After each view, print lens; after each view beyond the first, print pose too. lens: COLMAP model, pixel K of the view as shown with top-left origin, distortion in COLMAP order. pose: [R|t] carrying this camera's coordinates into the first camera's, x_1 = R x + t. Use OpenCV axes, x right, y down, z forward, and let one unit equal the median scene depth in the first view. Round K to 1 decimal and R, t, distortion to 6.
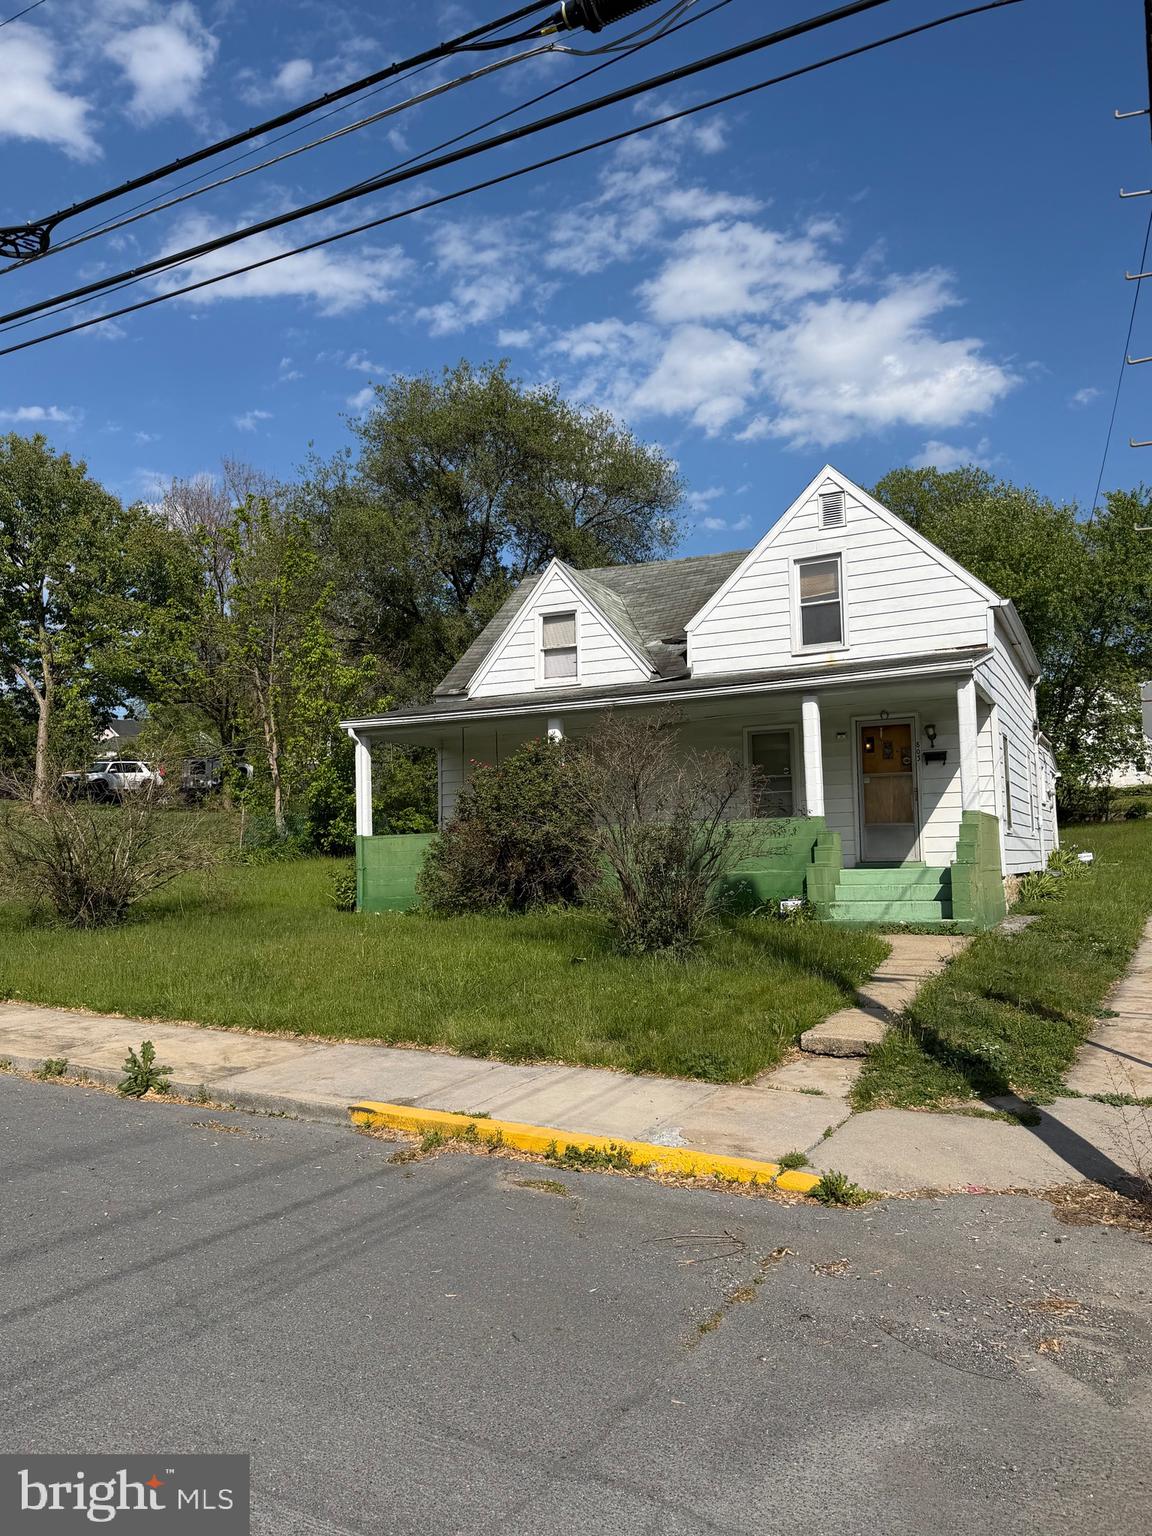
lens RADIAL K [[1210.4, 0, 576.0], [0, 1210.4, 768.0], [0, 0, 1]] dist [-0.003036, -0.002876]
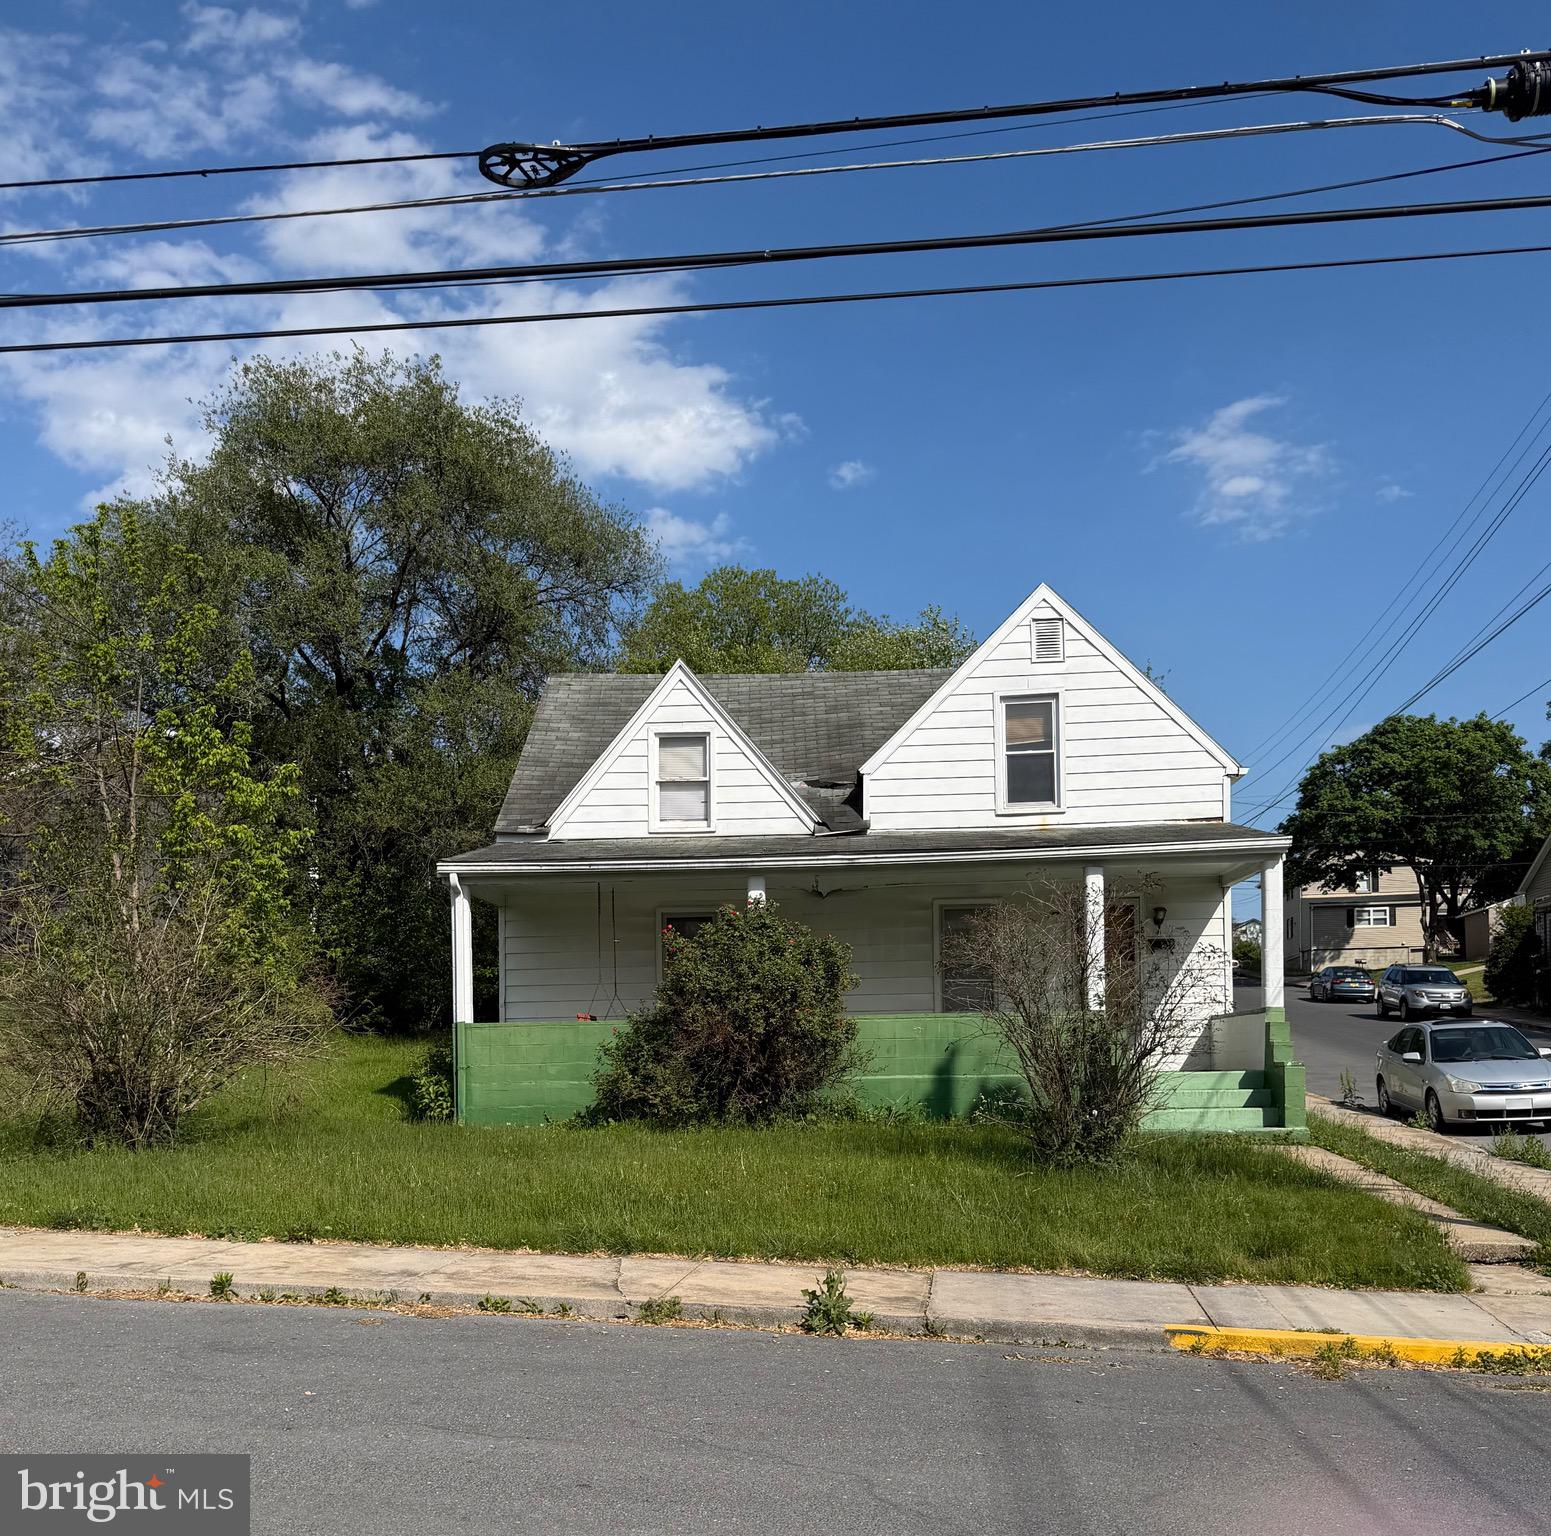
lens RADIAL K [[1833.8, 0, 775.8], [0, 1833.8, 982.9], [0, 0, 1]] dist [0.043524, -0.003957]
pose [[0.923091, 0.036928, 0.382805, -0.388019], [-0.039150, 0.999231, -0.001987, 0.025457], [-0.382584, -0.013153, 0.923827, -0.073138]]
